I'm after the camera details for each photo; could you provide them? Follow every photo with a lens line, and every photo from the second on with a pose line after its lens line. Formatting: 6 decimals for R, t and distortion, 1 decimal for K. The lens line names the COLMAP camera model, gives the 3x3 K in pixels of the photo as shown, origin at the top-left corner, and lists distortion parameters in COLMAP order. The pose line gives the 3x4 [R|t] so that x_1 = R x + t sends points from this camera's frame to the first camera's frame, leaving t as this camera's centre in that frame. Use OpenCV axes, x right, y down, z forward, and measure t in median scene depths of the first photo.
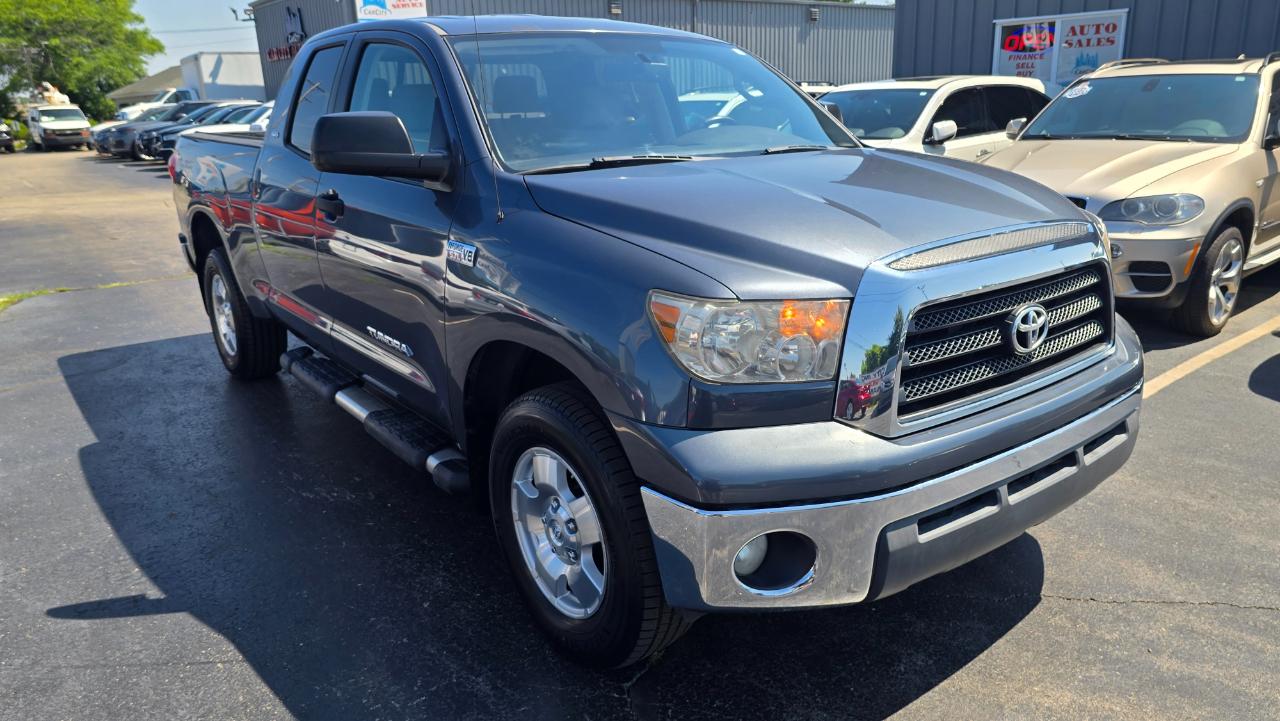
lens RADIAL K [[878.3, 0, 646.7], [0, 878.3, 357.1], [0, 0, 1]] dist [0.055599, -0.056020]
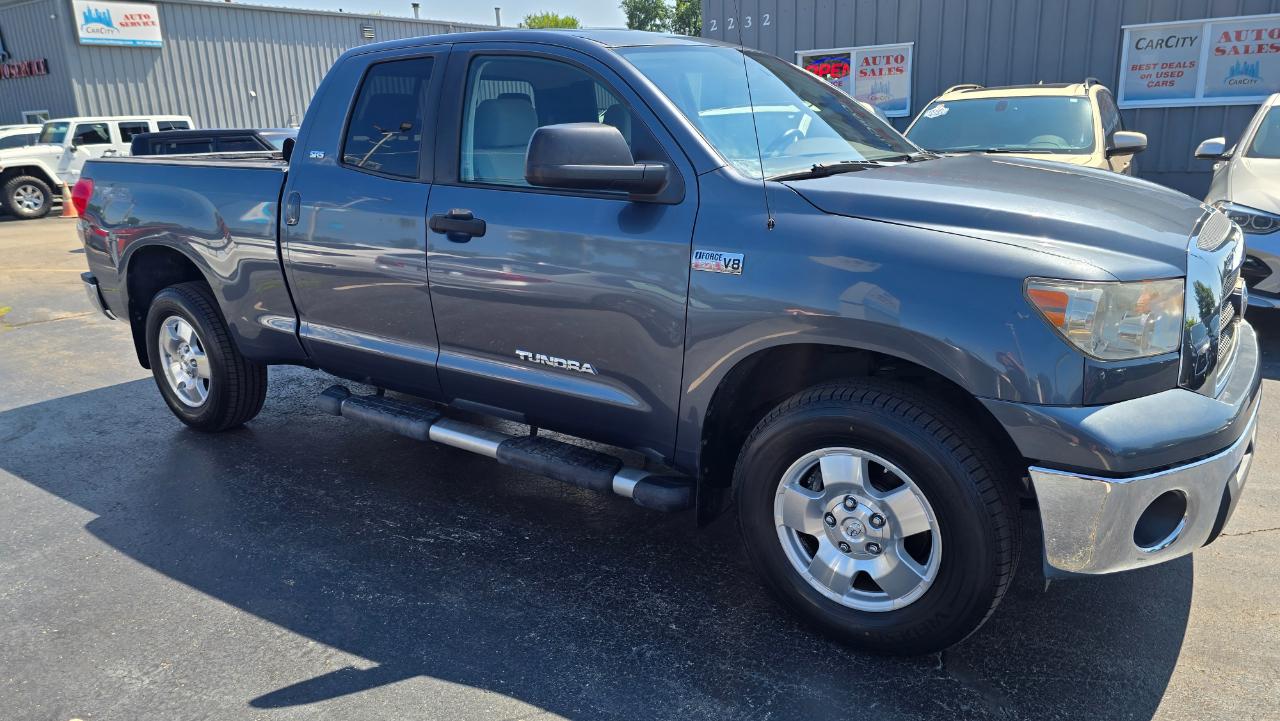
lens RADIAL K [[878.3, 0, 631.9], [0, 878.3, 357.7], [0, 0, 1]] dist [0.055599, -0.056020]
pose [[0.963650, -0.072617, 0.257110, -0.229513], [0.079914, 0.996639, -0.018034, 0.000185], [-0.254936, 0.037925, 0.966214, 0.031535]]
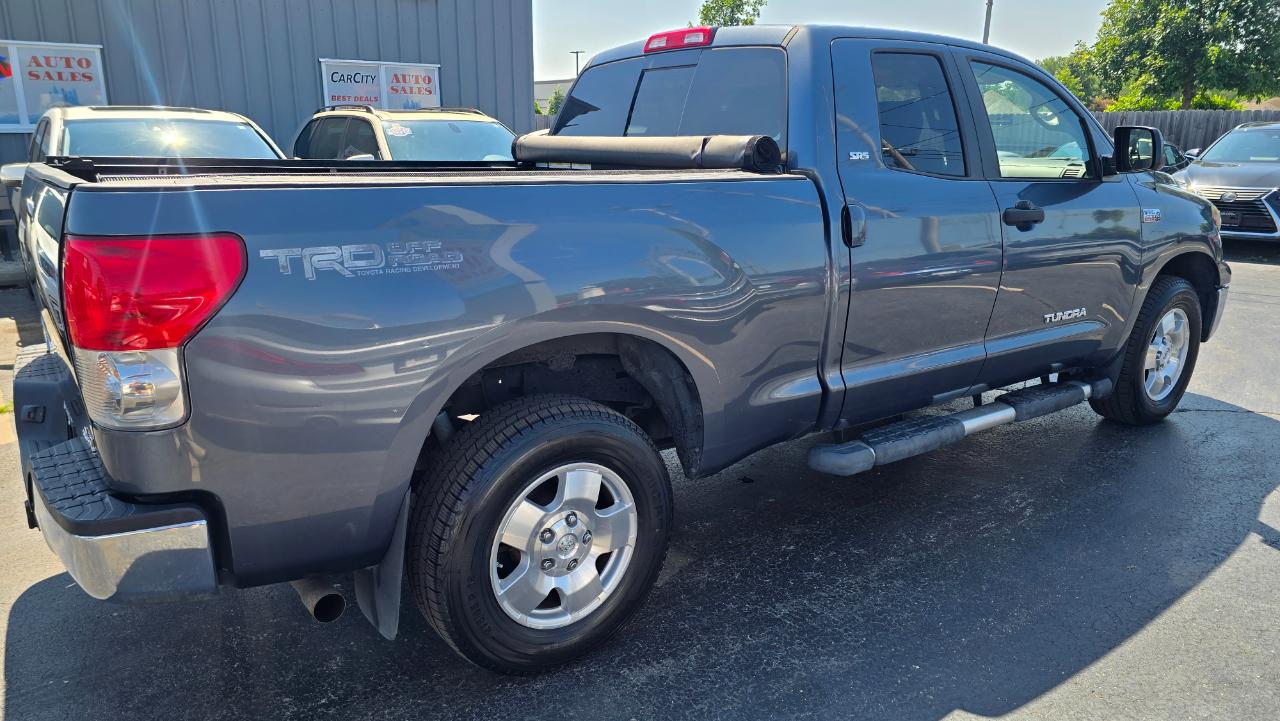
lens RADIAL K [[878.3, 0, 629.0], [0, 878.3, 373.0], [0, 0, 1]] dist [0.055599, -0.056020]
pose [[0.026433, -0.238619, 0.970753, -0.758364], [0.275336, 0.935269, 0.222399, -0.191077], [-0.960985, 0.261405, 0.090422, 0.747392]]
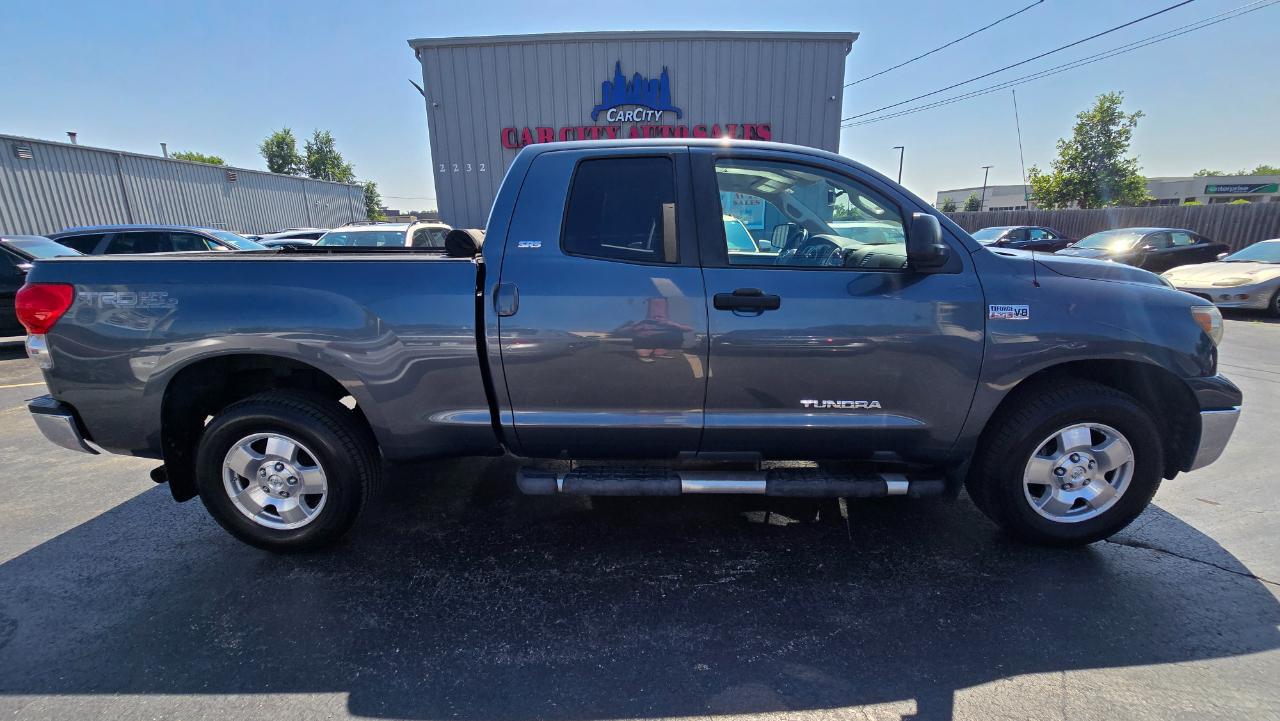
lens RADIAL K [[525.0, 0, 639.0], [0, 525.0, 364.2], [0, 0, 1]] dist [-0.000287, -0.000112]
pose [[0.633494, -0.176740, 0.753291, -0.500274], [0.216334, 0.975193, 0.046873, -0.082942], [-0.742889, 0.133269, 0.656015, 0.366730]]
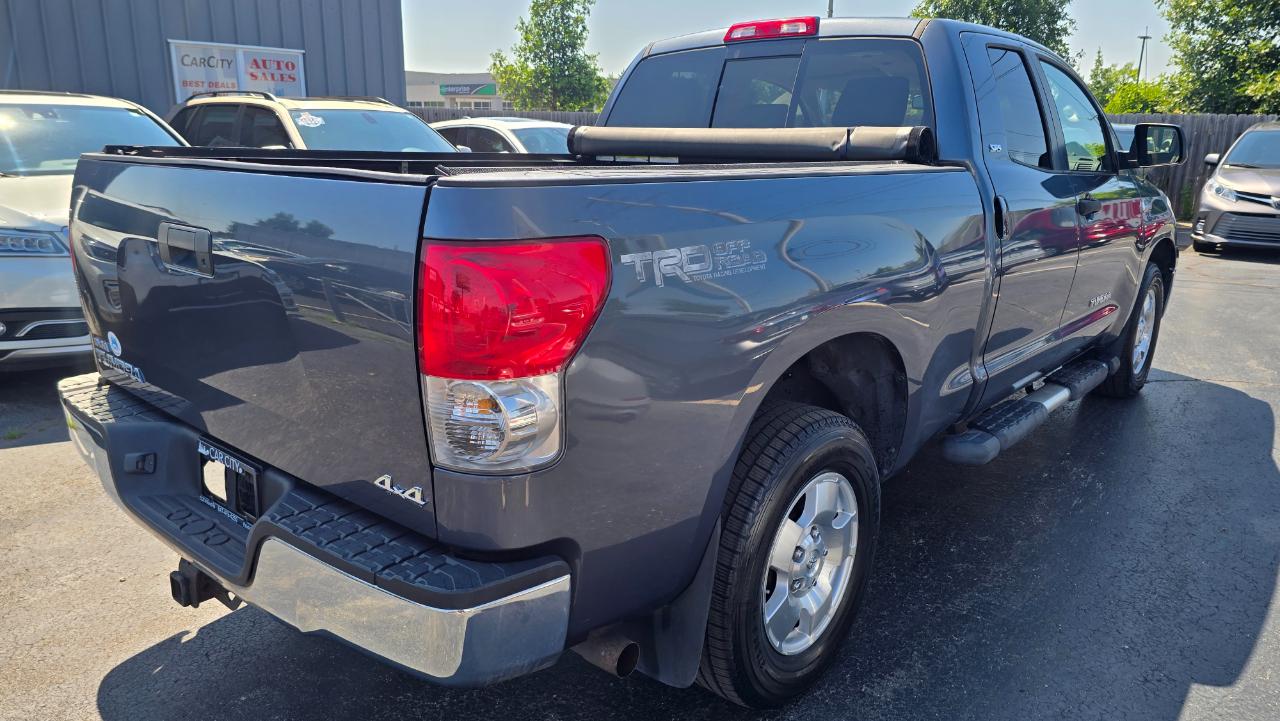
lens RADIAL K [[878.3, 0, 637.3], [0, 878.3, 361.0], [0, 0, 1]] dist [0.055599, -0.056020]
pose [[-0.200378, -0.226464, 0.953186, -0.713232], [0.266367, 0.923676, 0.275448, -0.237962], [-0.942813, 0.309091, -0.124762, 0.919086]]
